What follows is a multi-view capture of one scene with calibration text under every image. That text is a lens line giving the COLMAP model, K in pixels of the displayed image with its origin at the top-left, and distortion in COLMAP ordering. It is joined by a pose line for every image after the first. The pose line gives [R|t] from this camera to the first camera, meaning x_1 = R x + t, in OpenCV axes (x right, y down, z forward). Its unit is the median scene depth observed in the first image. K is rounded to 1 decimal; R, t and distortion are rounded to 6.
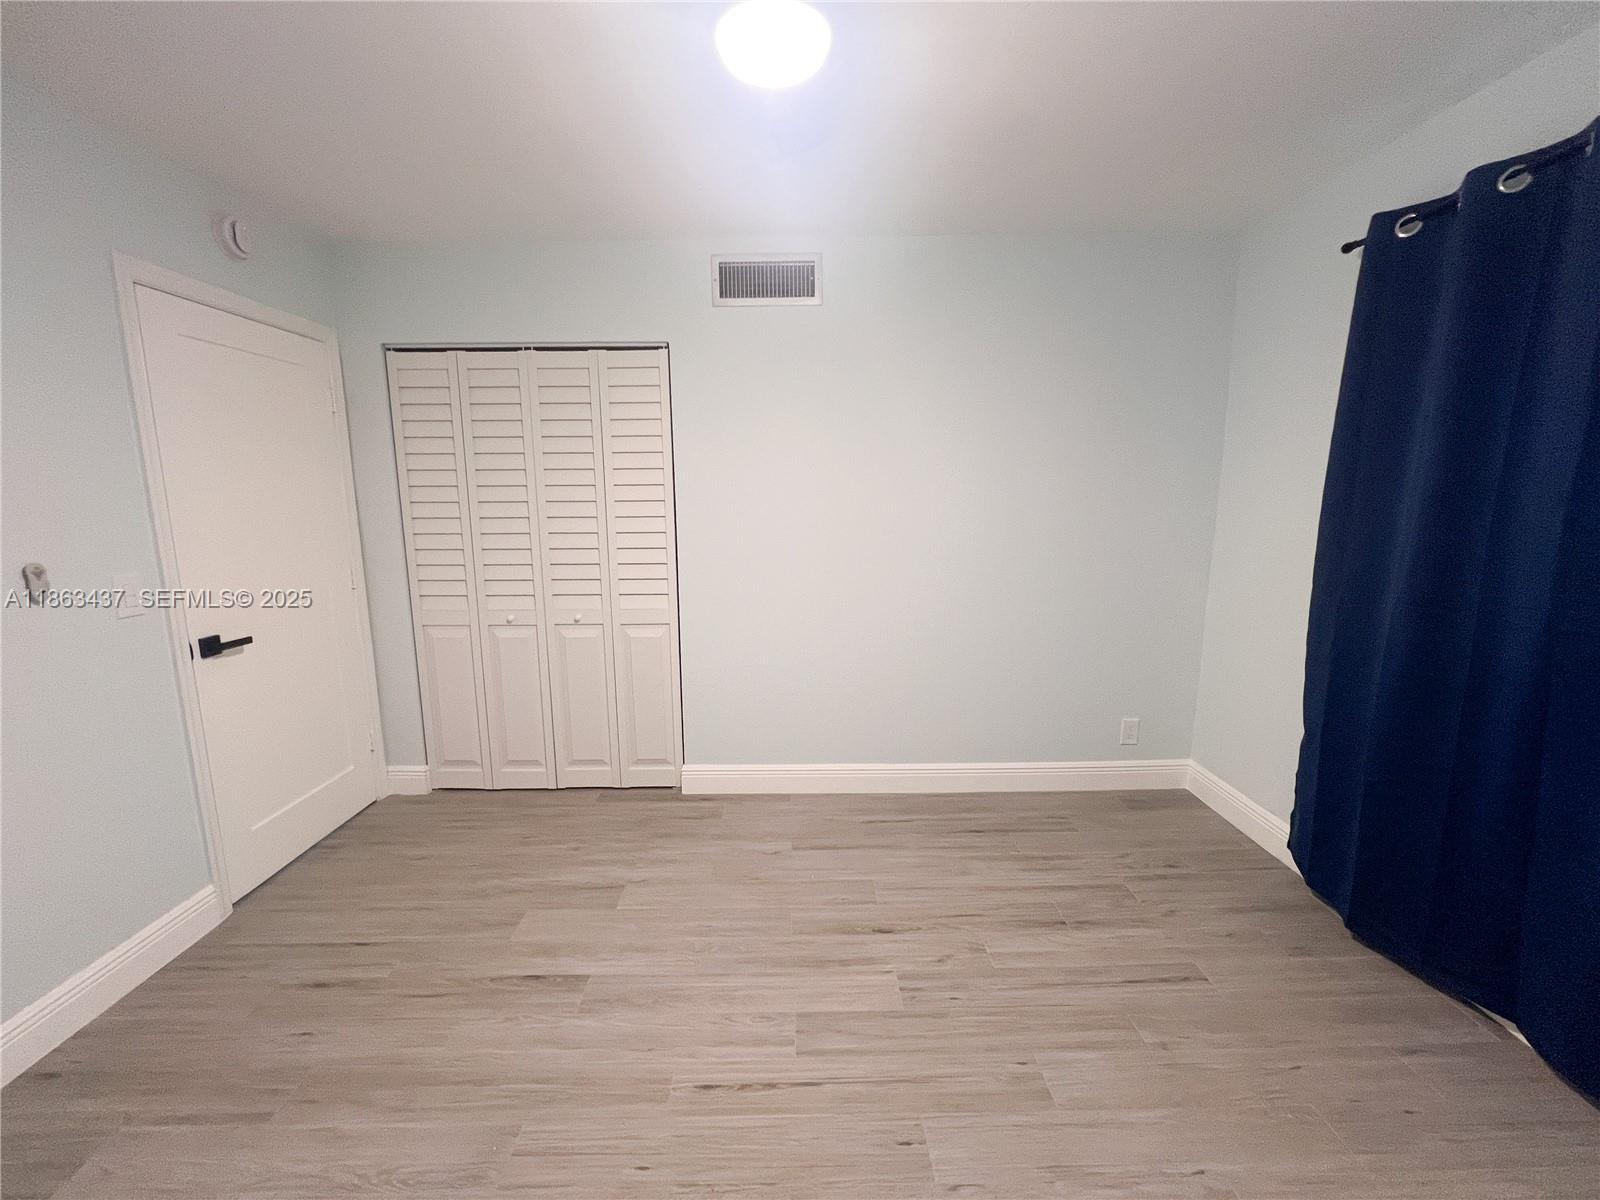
lens RADIAL K [[643.6, 0, 798.6], [0, 643.6, 600.4], [0, 0, 1]] dist [-0.002773, 0.000734]
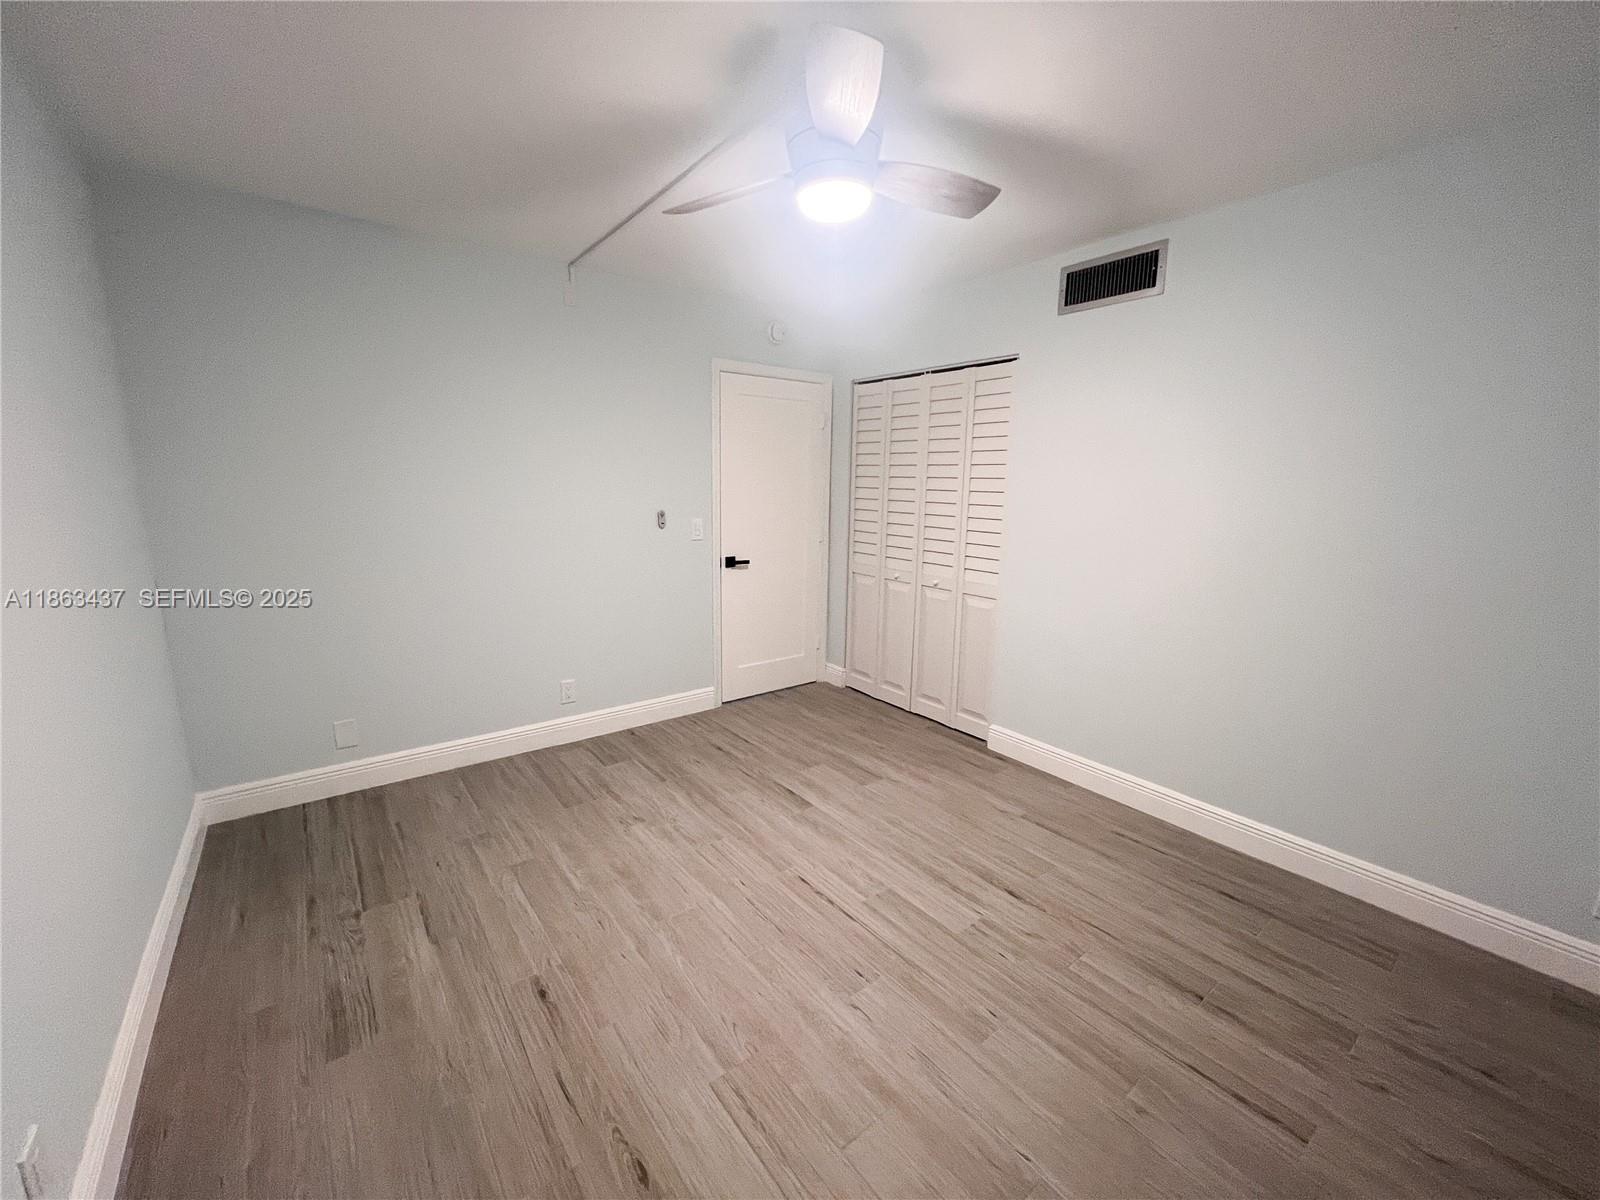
lens RADIAL K [[643.6, 0, 798.2], [0, 643.6, 603.2], [0, 0, 1]] dist [-0.002773, 0.000734]
pose [[0.599761, 0.168373, -0.782264, 0.673287], [-0.151171, 0.983849, 0.095859, -0.018758], [0.785770, 0.060763, 0.615527, 0.015686]]
